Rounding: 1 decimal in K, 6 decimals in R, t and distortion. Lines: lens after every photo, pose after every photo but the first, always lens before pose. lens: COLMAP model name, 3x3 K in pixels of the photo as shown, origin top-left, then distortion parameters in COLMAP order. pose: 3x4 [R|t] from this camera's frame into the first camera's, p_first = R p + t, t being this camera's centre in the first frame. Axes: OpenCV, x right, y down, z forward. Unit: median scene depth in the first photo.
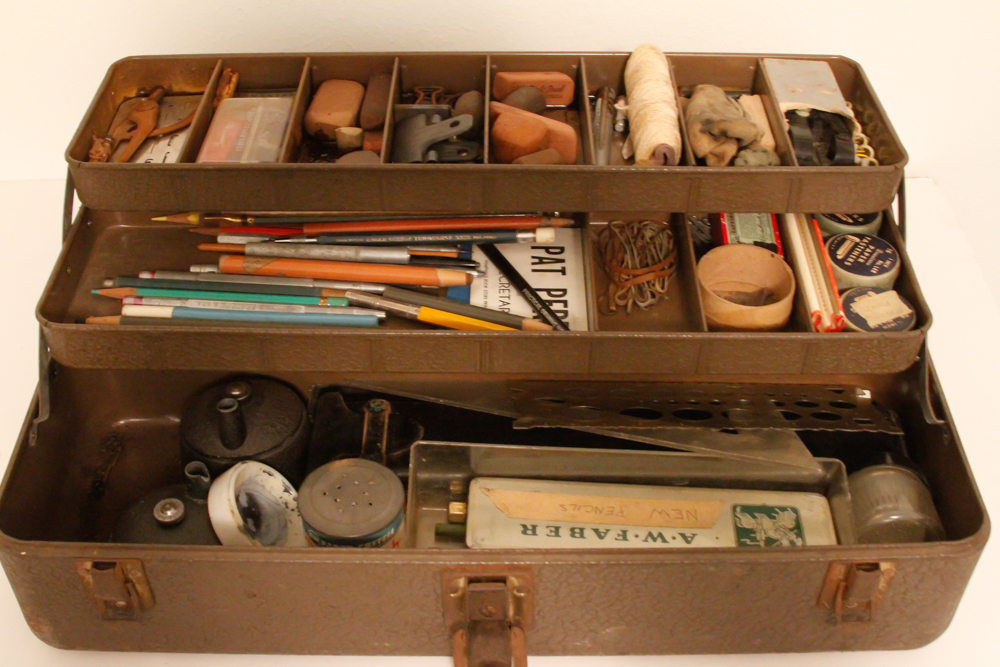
lens RADIAL K [[1279.3, 0, 499.6], [0, 1279.3, 332.5], [0, 0, 1]] dist [-0.166077, 0.000000]
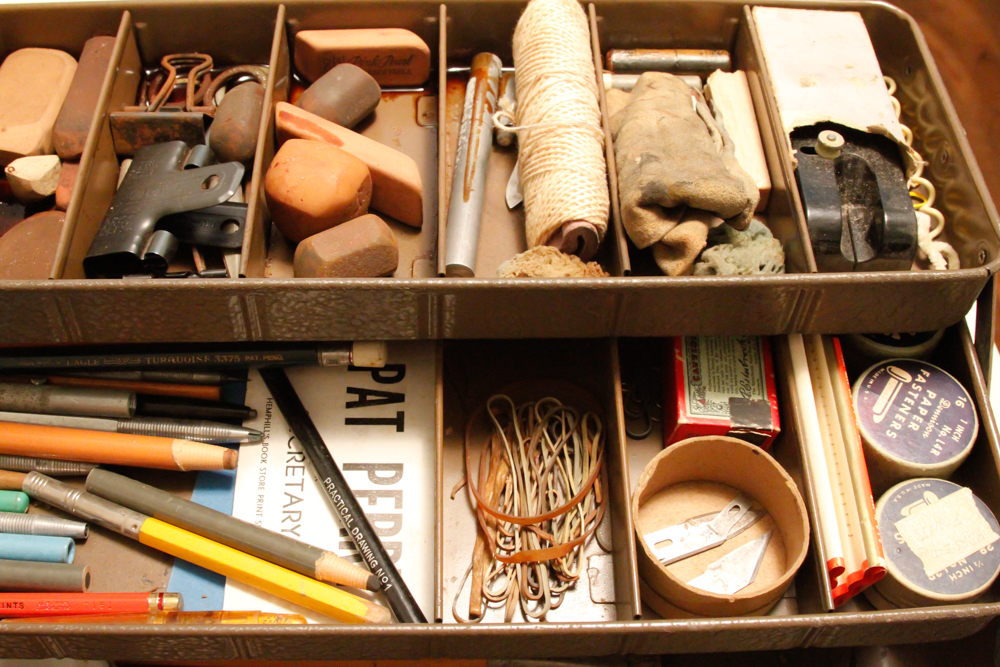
lens RADIAL K [[1279.3, 0, 499.5], [0, 1279.3, 334.6], [0, 0, 1]] dist [-0.166077, 0.000000]
pose [[0.999054, -0.009473, 0.042439, 0.071031], [0.000545, 0.978634, 0.205608, -0.206596], [-0.043479, -0.205390, 0.977714, 0.438429]]
